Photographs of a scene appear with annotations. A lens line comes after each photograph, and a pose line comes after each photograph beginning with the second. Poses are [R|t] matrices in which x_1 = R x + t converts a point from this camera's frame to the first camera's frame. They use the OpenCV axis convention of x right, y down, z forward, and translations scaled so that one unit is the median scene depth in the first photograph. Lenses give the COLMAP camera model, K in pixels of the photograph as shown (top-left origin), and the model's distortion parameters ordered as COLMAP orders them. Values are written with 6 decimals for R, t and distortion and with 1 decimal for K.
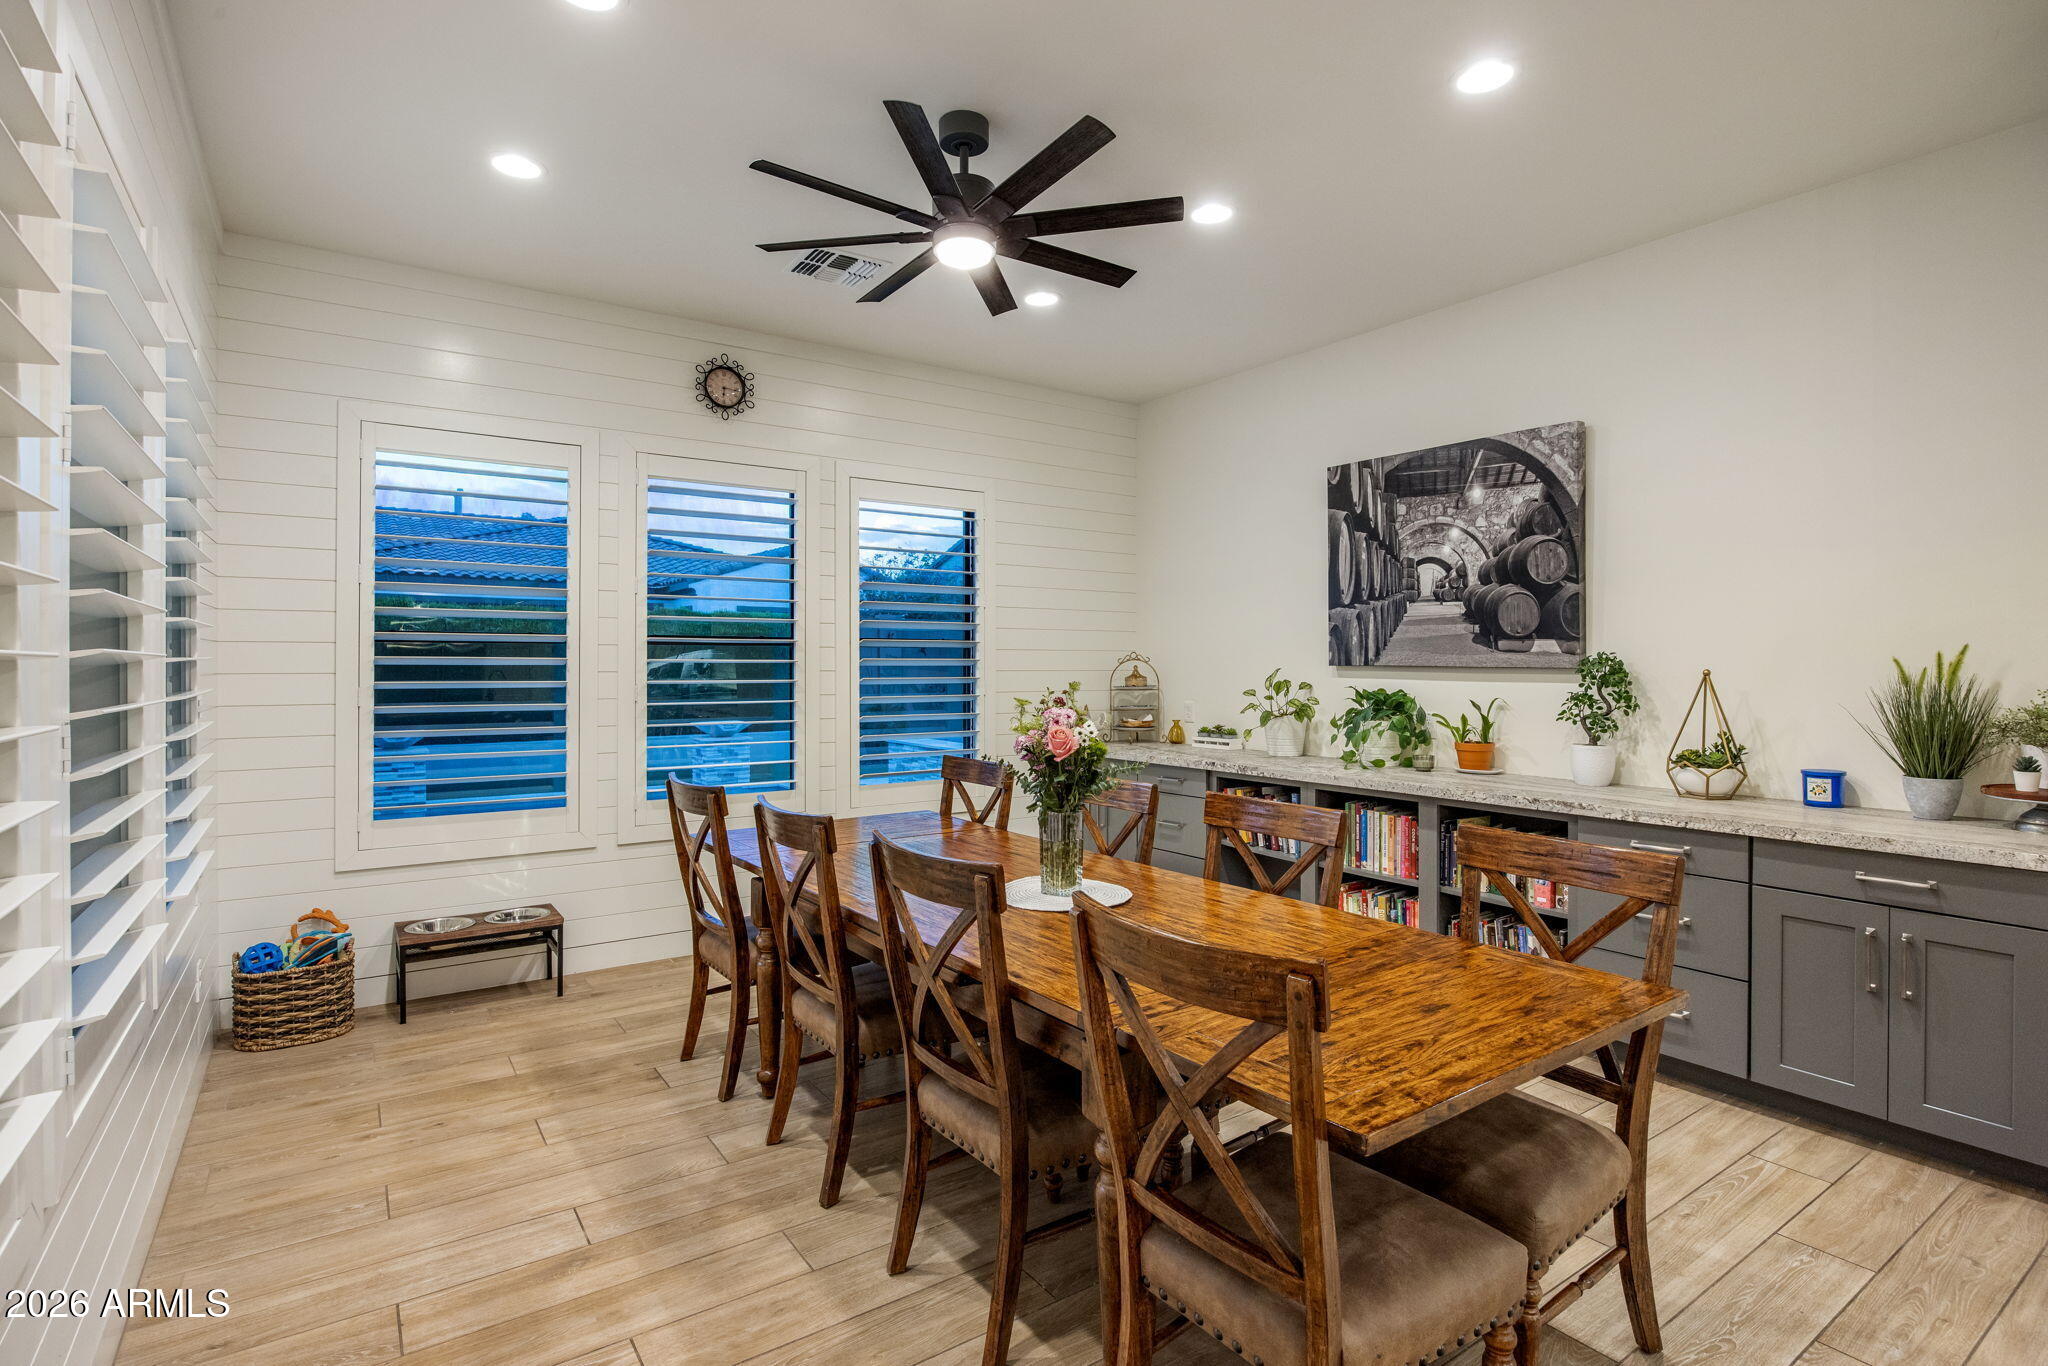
lens RADIAL K [[1032.9, 0, 1024.1], [0, 1032.9, 680.9], [0, 0, 1]] dist [-0.002108, 0.000034]
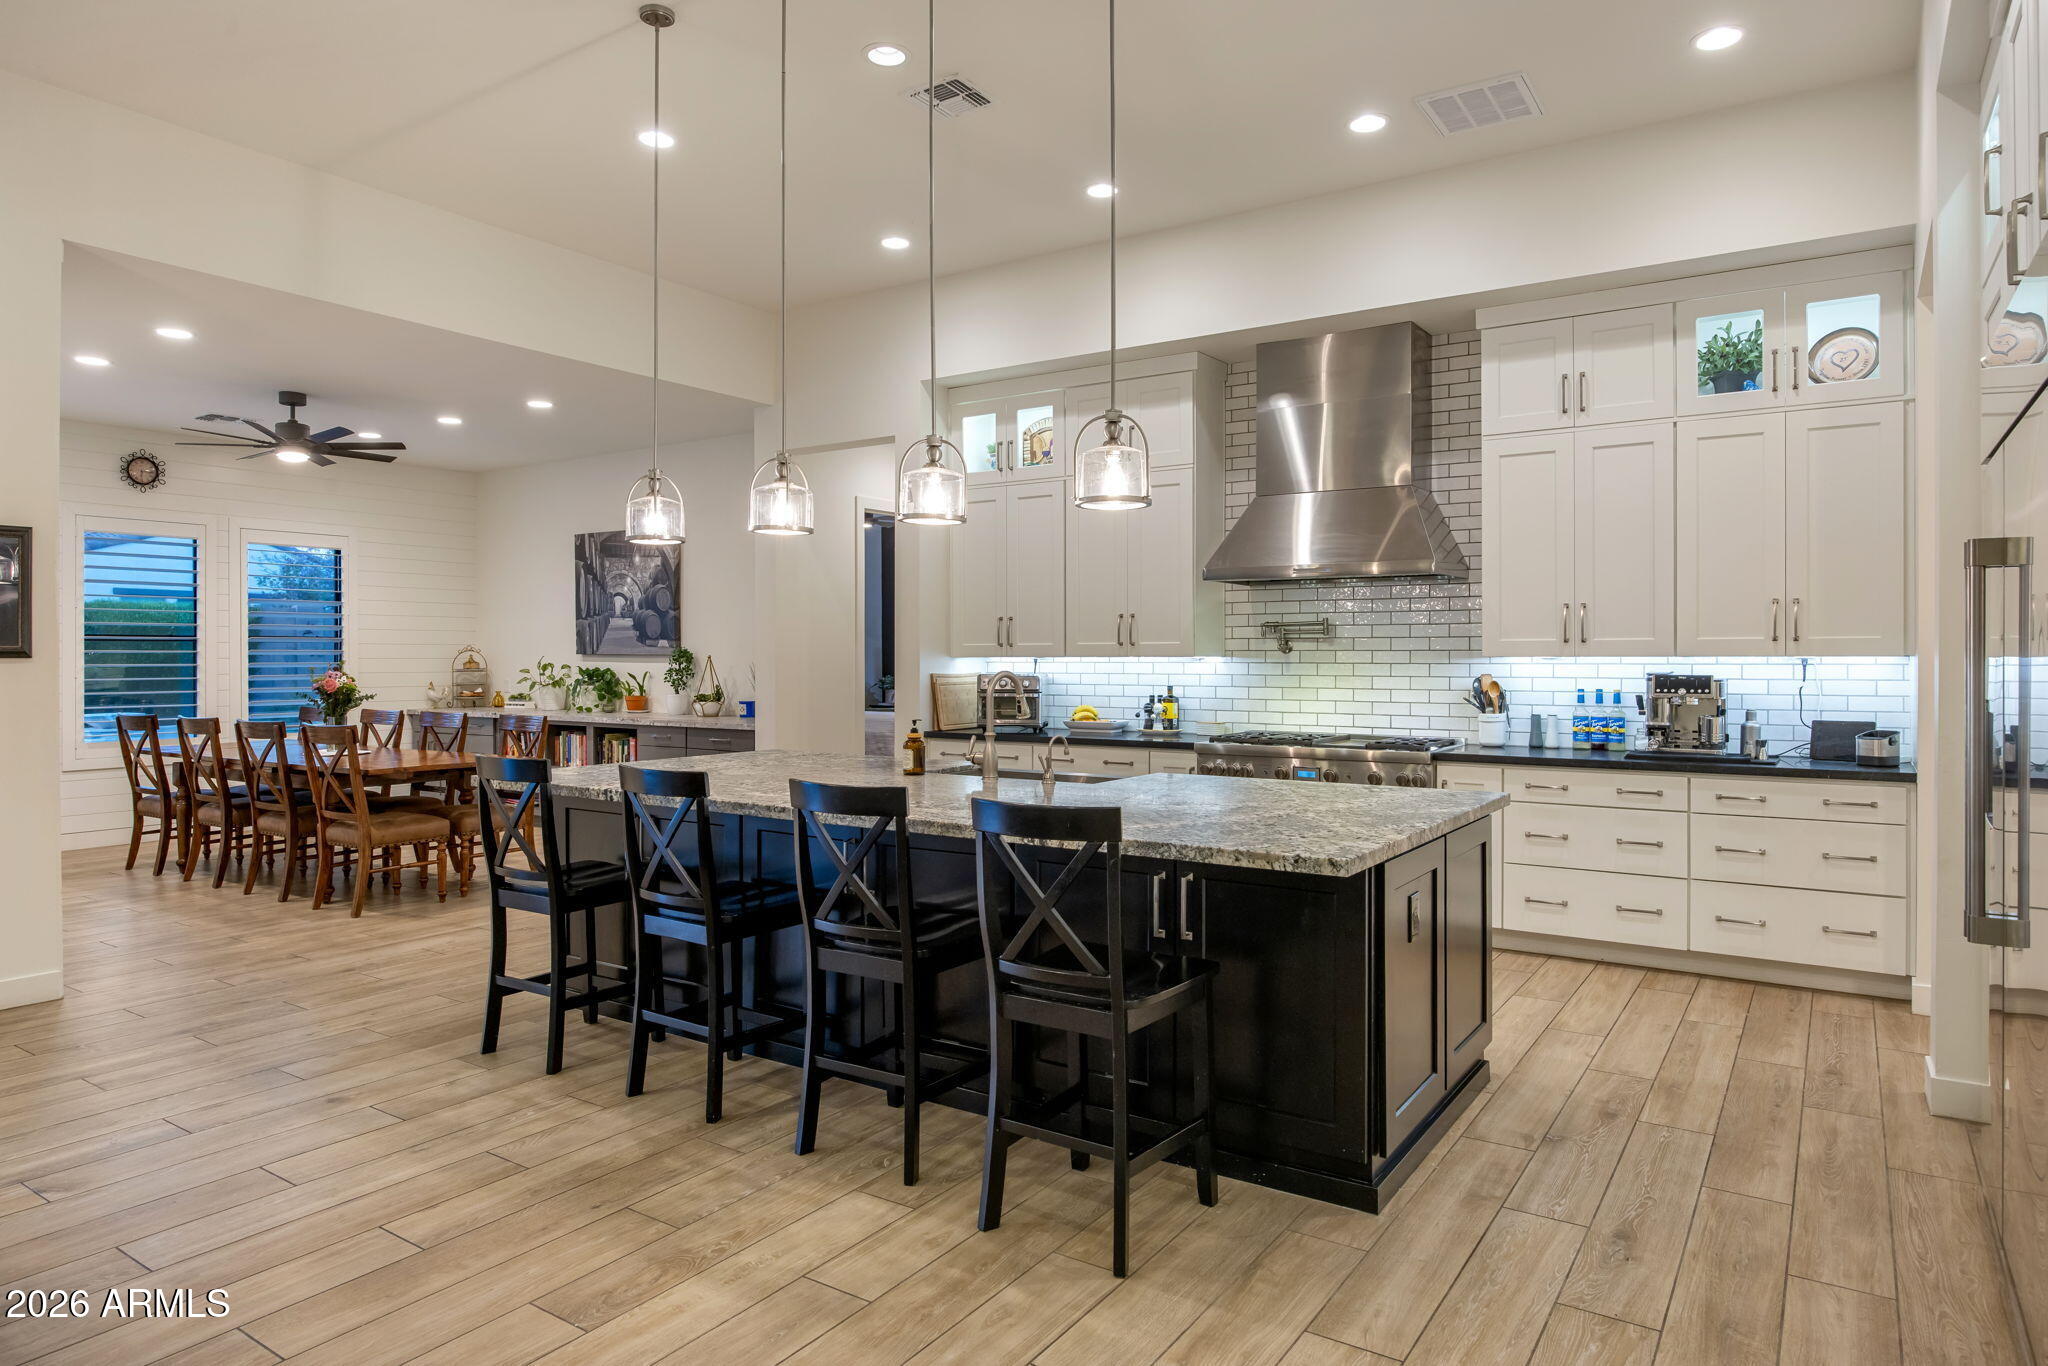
lens RADIAL K [[1262.9, 0, 1022.6], [0, 1262.9, 655.1], [0, 0, 1]] dist [0.008024, 0.001287]
pose [[0.934755, -0.003180, 0.355280, 0.268858], [0.008440, 0.999876, -0.013257, 0.021581], [-0.355194, 0.015391, 0.934666, -1.260530]]
